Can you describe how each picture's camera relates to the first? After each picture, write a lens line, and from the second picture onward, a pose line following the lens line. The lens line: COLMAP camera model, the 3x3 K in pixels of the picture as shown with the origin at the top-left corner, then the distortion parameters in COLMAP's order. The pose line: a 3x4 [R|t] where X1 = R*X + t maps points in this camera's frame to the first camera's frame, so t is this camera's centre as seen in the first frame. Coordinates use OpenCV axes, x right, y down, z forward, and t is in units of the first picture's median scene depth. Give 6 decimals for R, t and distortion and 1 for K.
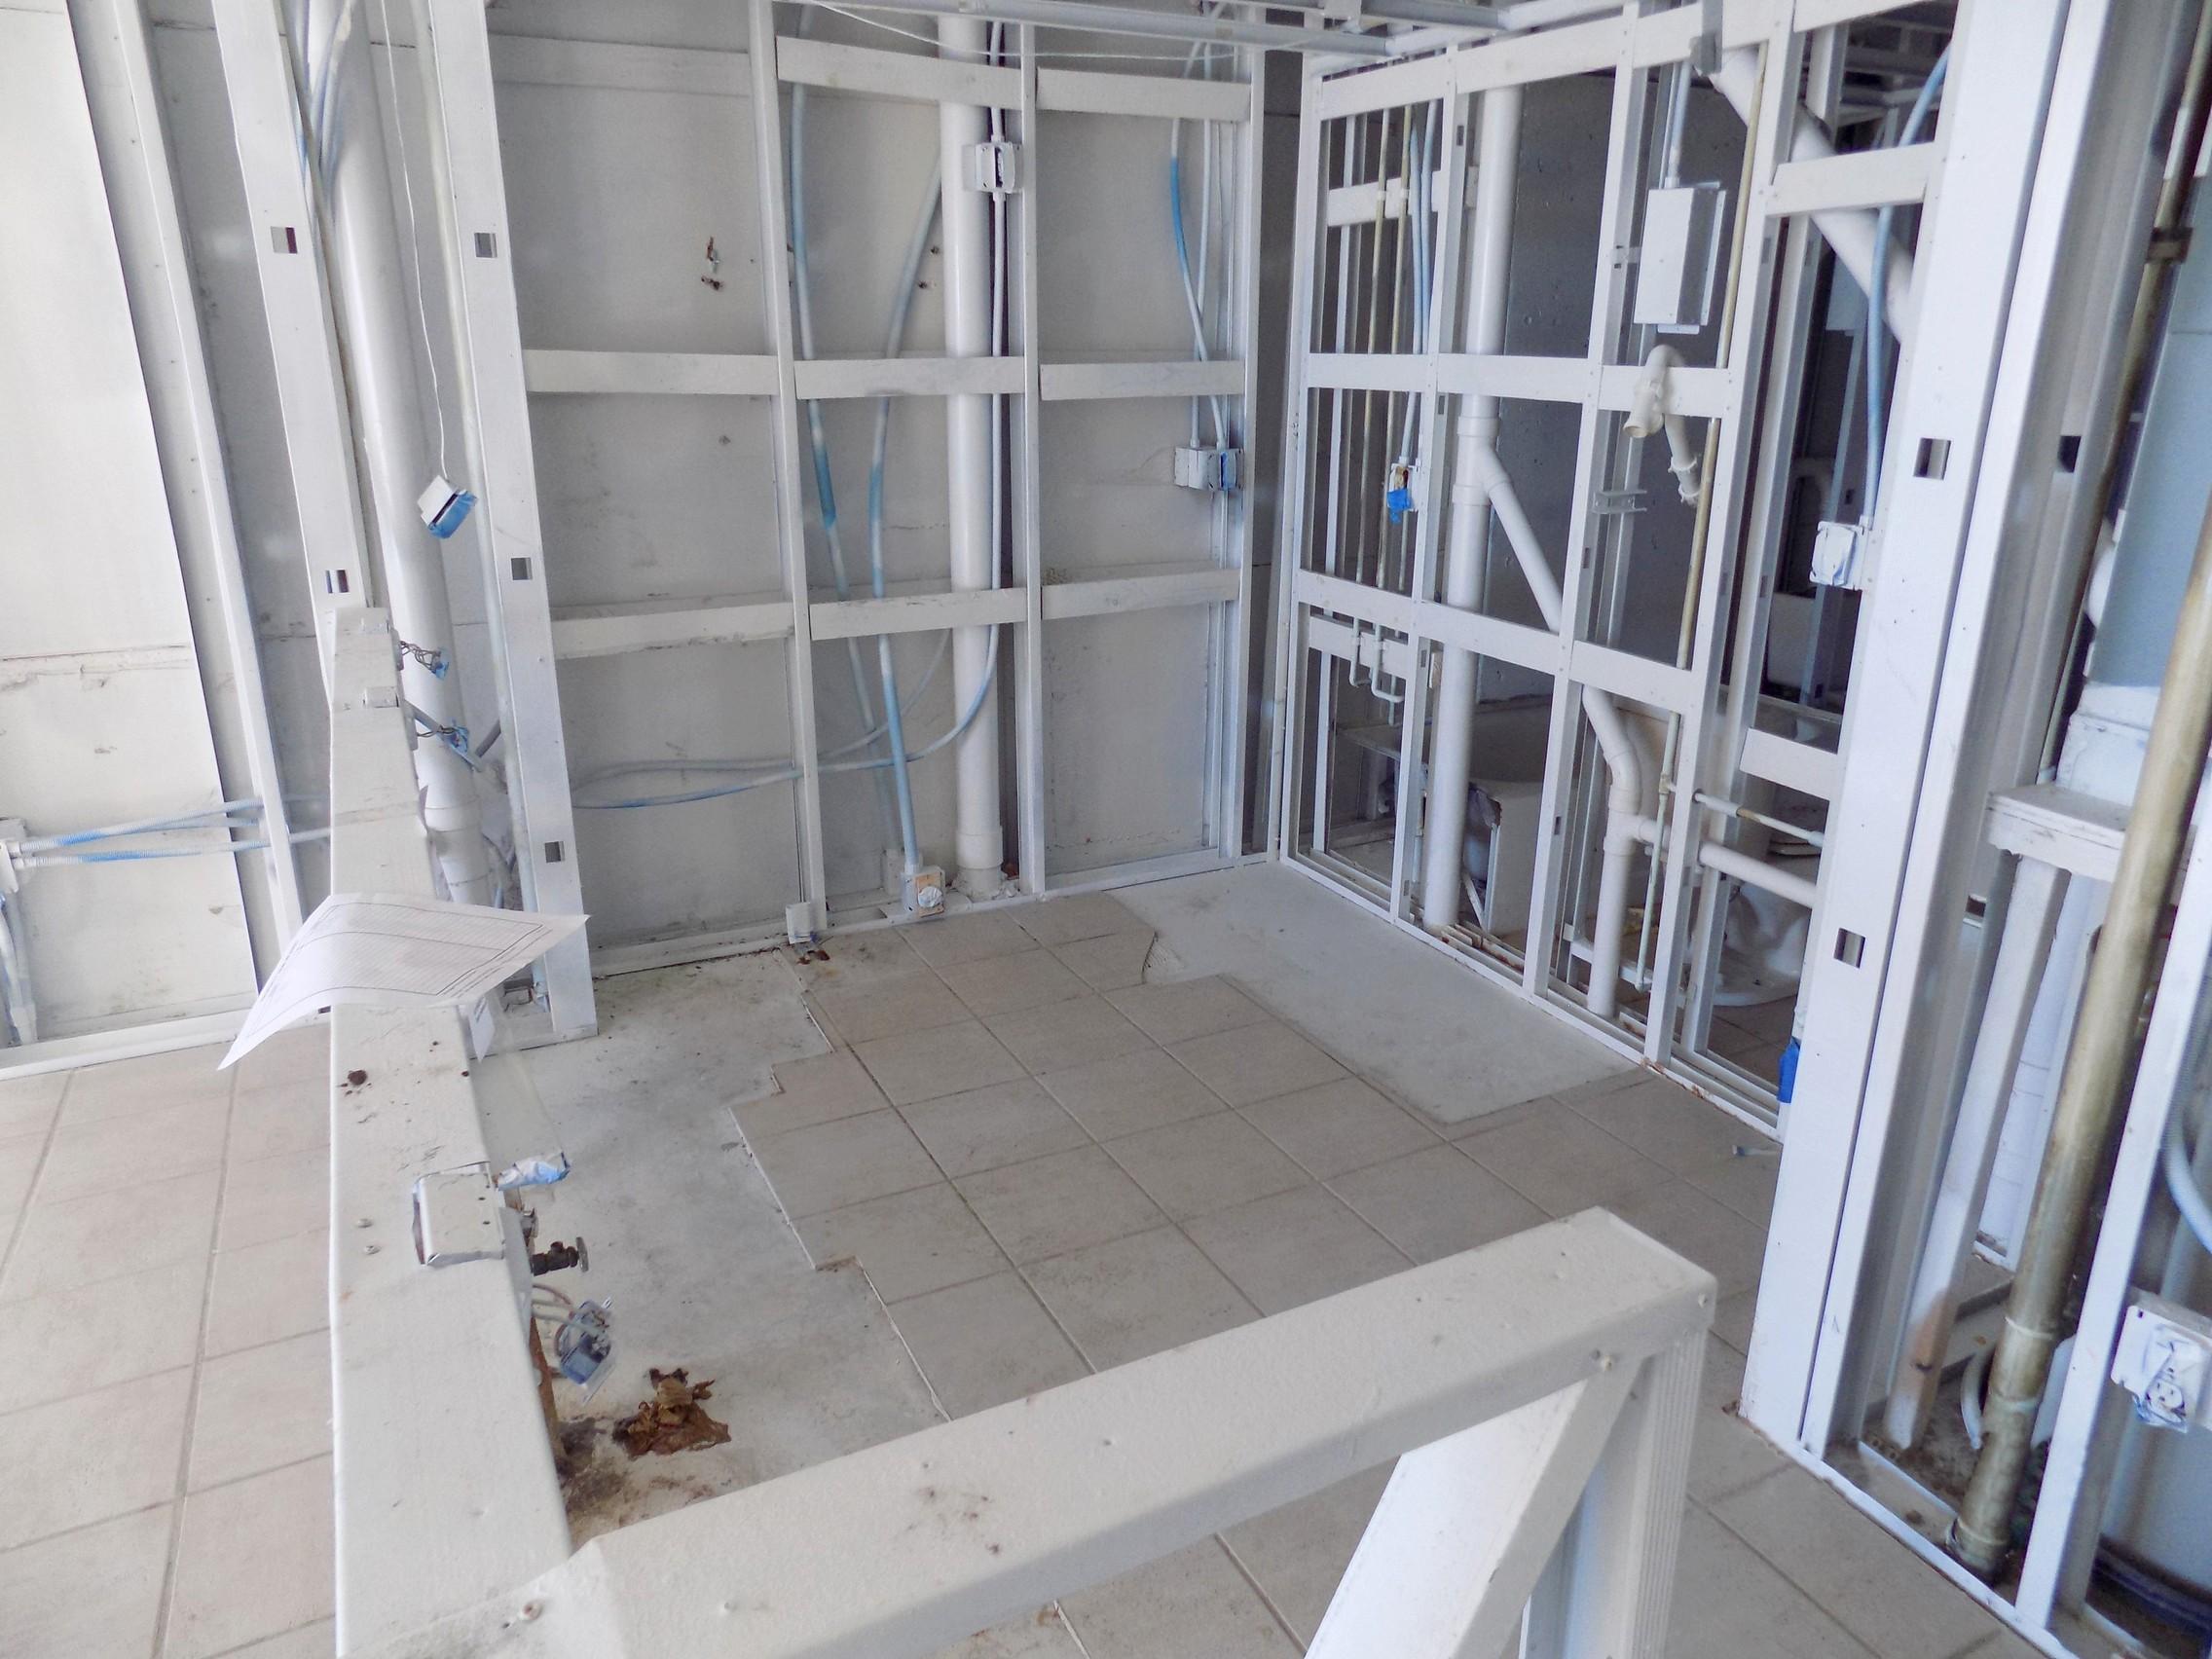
lens RADIAL K [[1476.7, 0, 1106.0], [0, 1476.7, 829.5], [0, 0, 1]] dist [-0.090834, 0.099308]
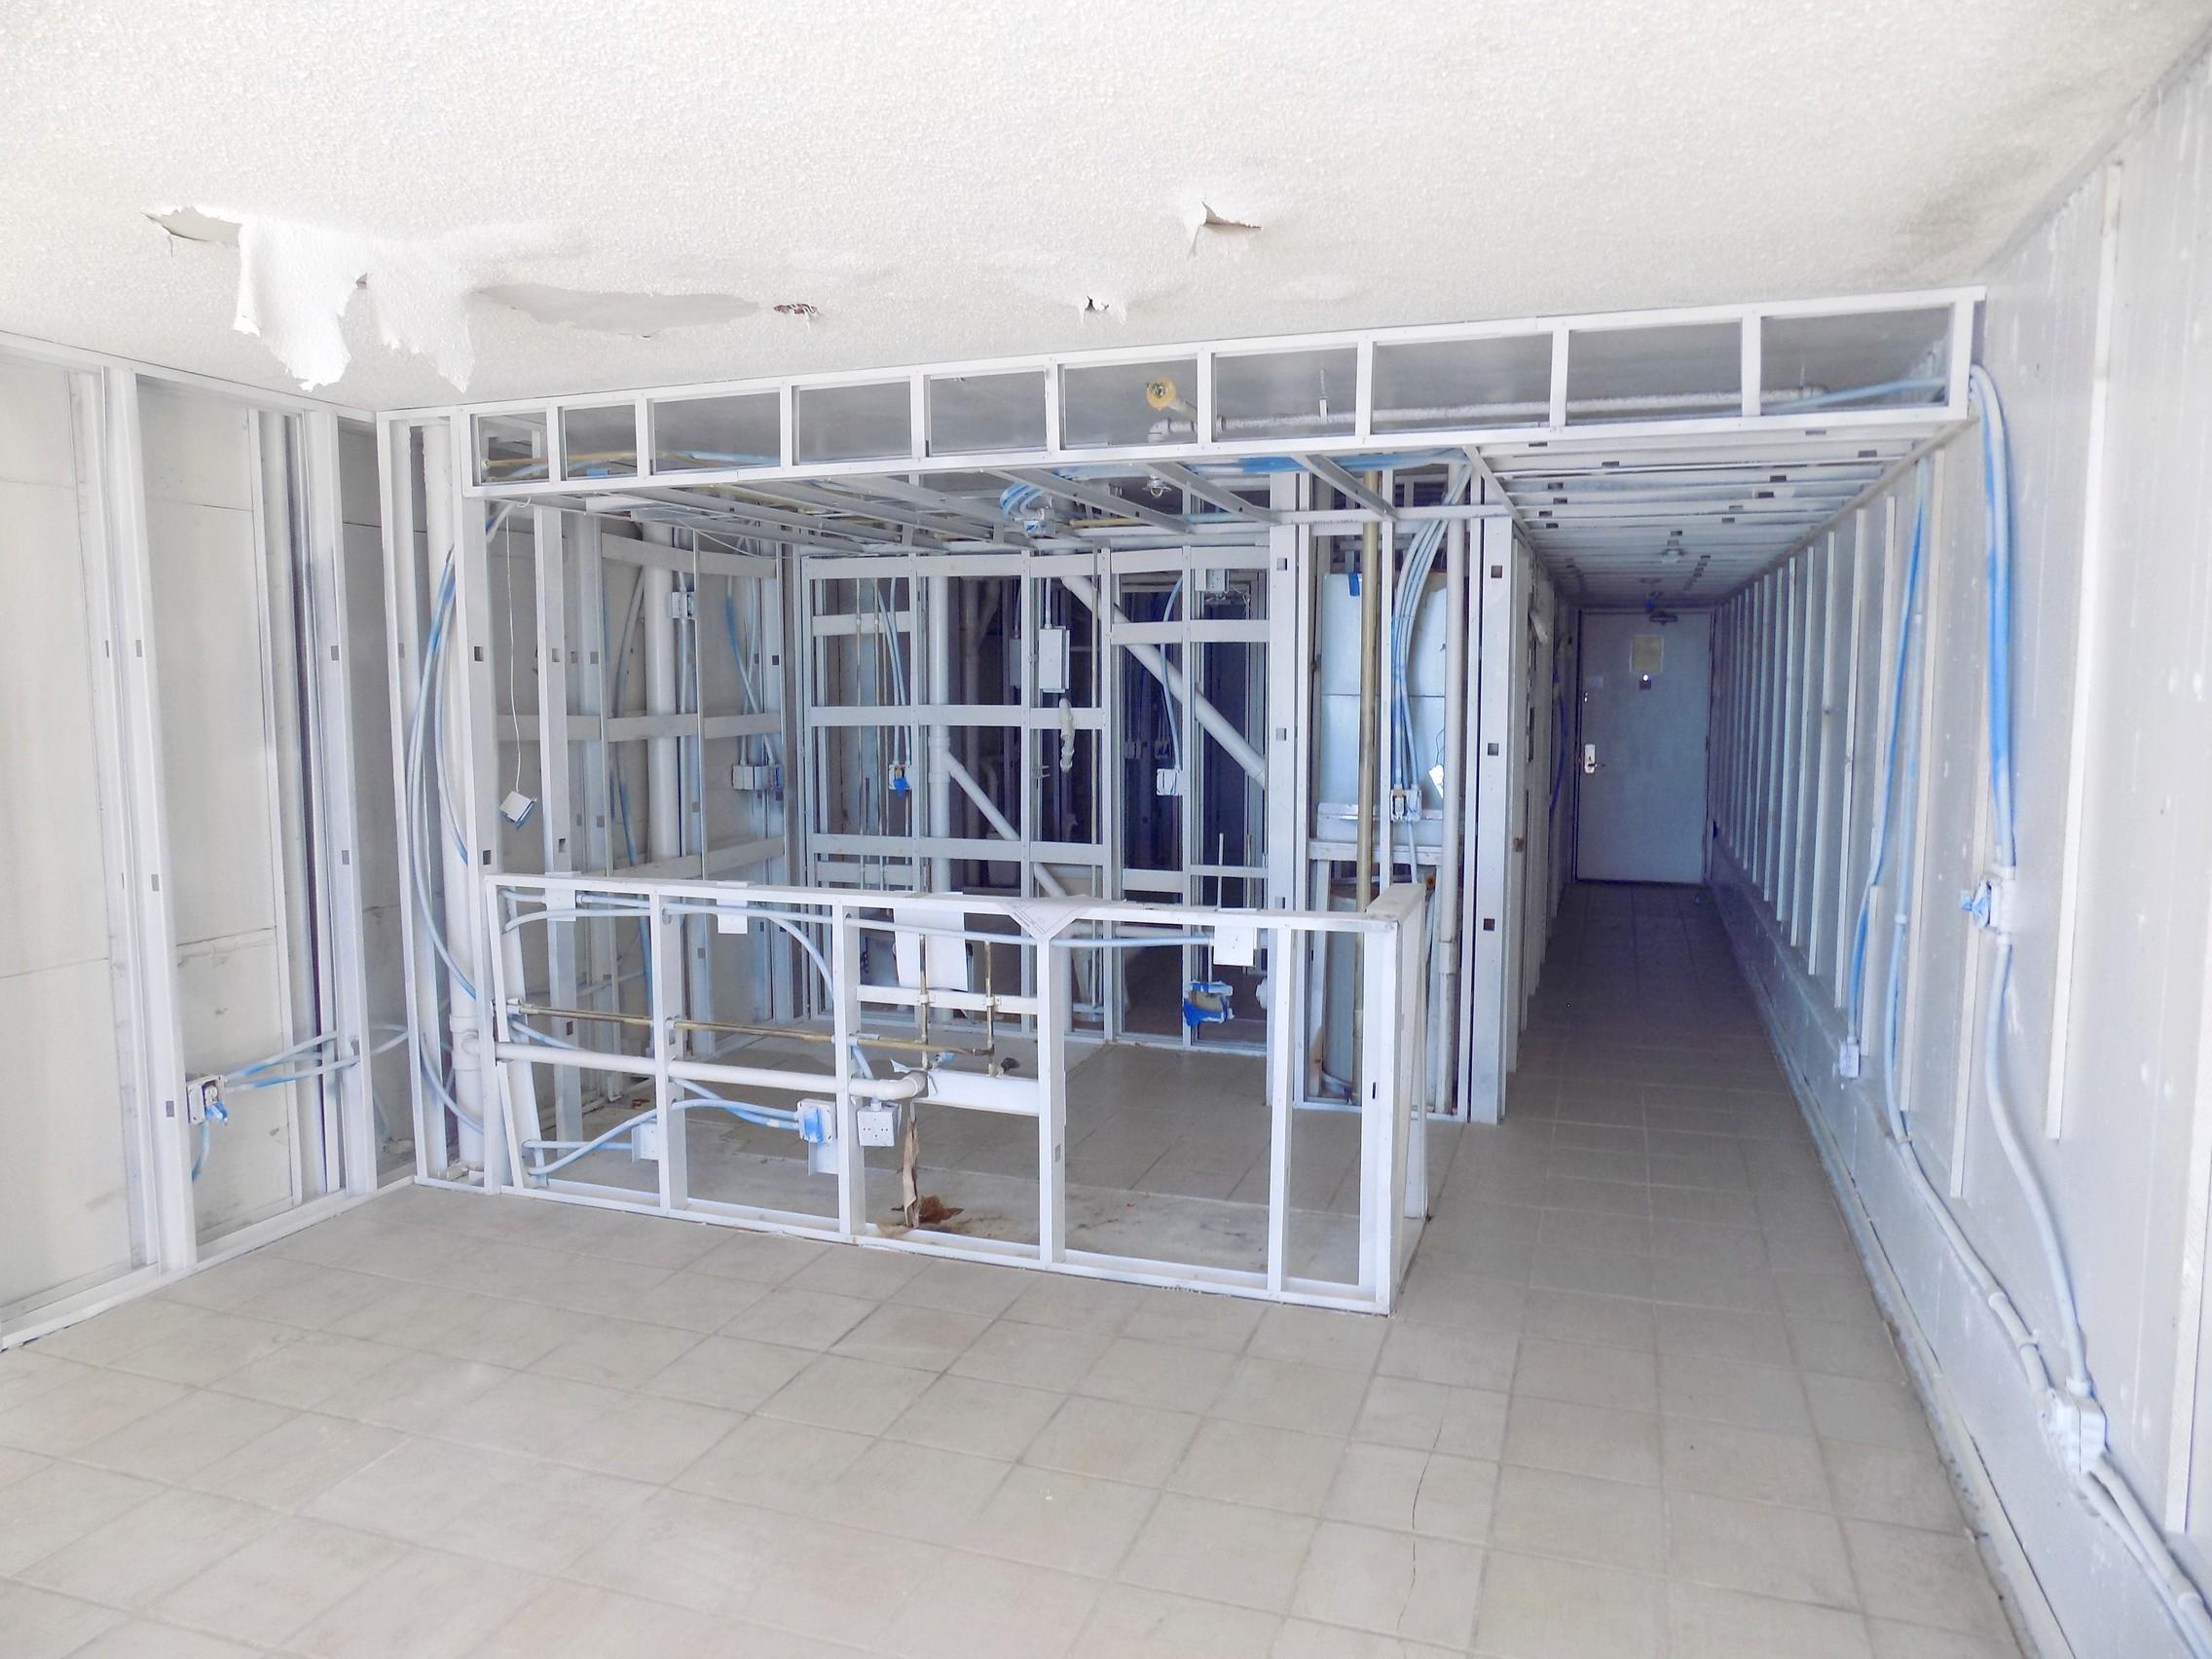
lens RADIAL K [[1476.7, 0, 1106.0], [0, 1476.7, 829.5], [0, 0, 1]] dist [-0.090834, 0.099308]
pose [[0.716901, -0.078350, 0.692759, -0.949098], [0.229615, 0.964761, -0.128504, 0.130938], [-0.658279, 0.251192, 0.709628, -0.477615]]
